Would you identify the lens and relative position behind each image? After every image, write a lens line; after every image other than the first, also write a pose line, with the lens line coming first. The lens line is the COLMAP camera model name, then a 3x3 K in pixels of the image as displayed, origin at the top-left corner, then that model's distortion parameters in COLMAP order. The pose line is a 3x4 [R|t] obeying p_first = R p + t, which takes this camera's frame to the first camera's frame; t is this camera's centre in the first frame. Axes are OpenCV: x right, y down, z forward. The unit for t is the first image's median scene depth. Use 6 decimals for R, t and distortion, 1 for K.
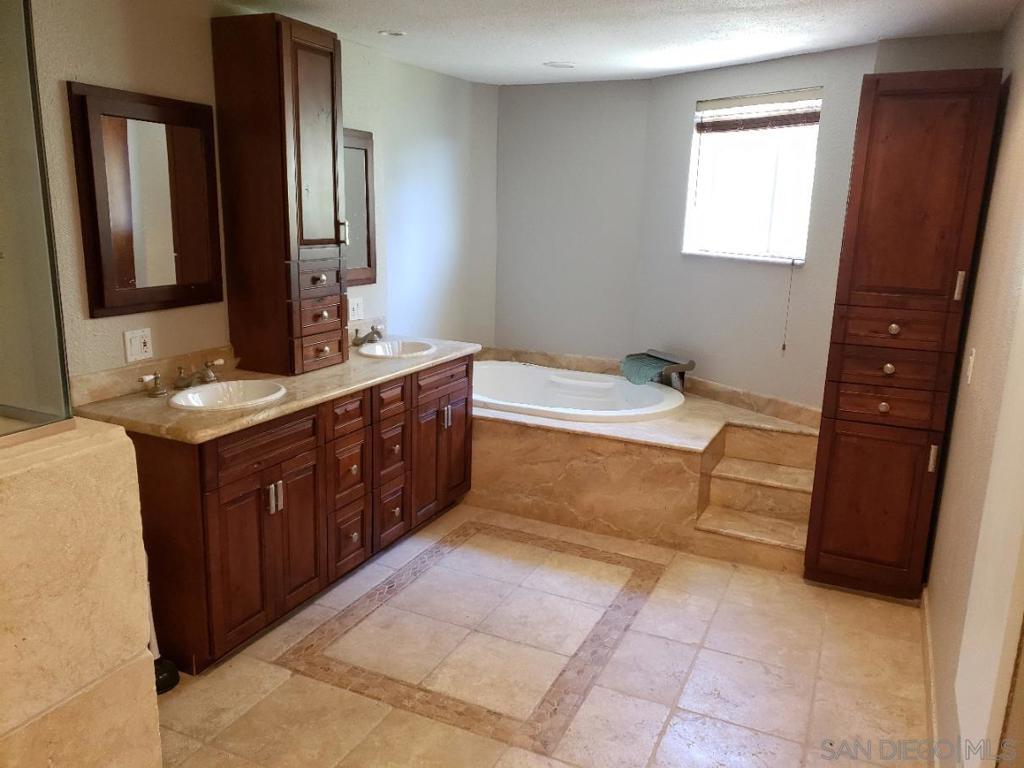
lens RADIAL K [[820.3, 0, 512.0], [0, 820.3, 384.0], [0, 0, 1]] dist [0.009052, 0.004753]
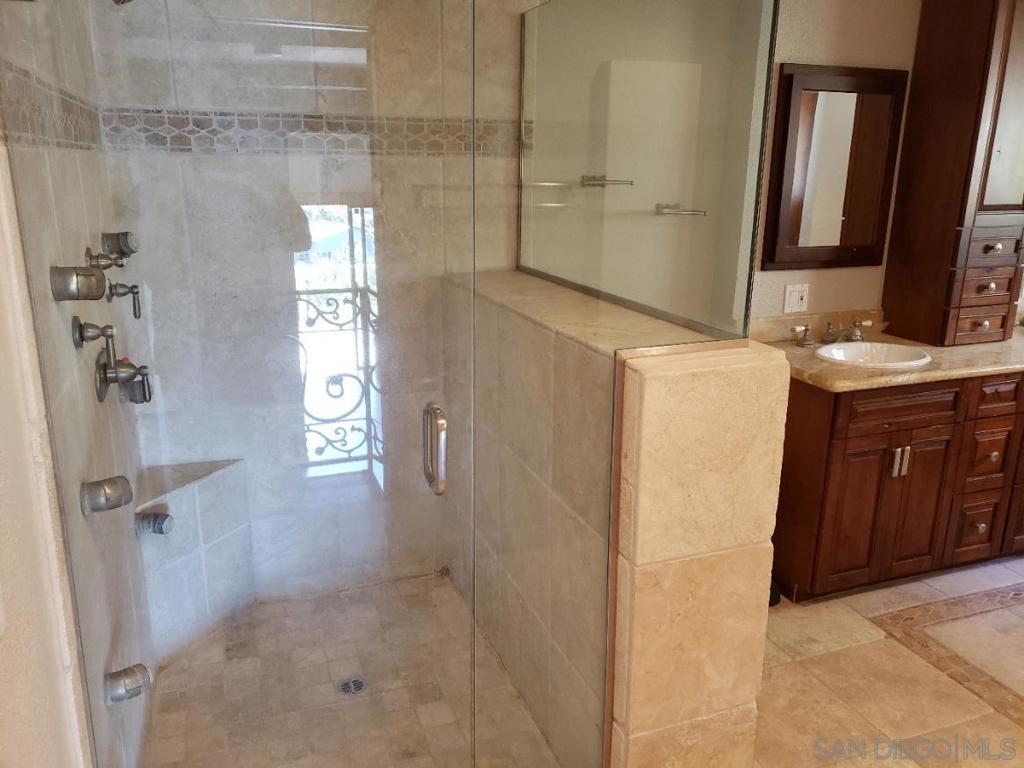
lens RADIAL K [[853.1, 0, 512.0], [0, 853.1, 384.0], [0, 0, 1]] dist [-0.005179, 0.115041]
pose [[0.741209, 0.162513, -0.651305, 0.027460], [-0.150020, 0.985815, 0.075252, 0.035677], [0.654296, 0.041931, 0.755075, -0.107340]]
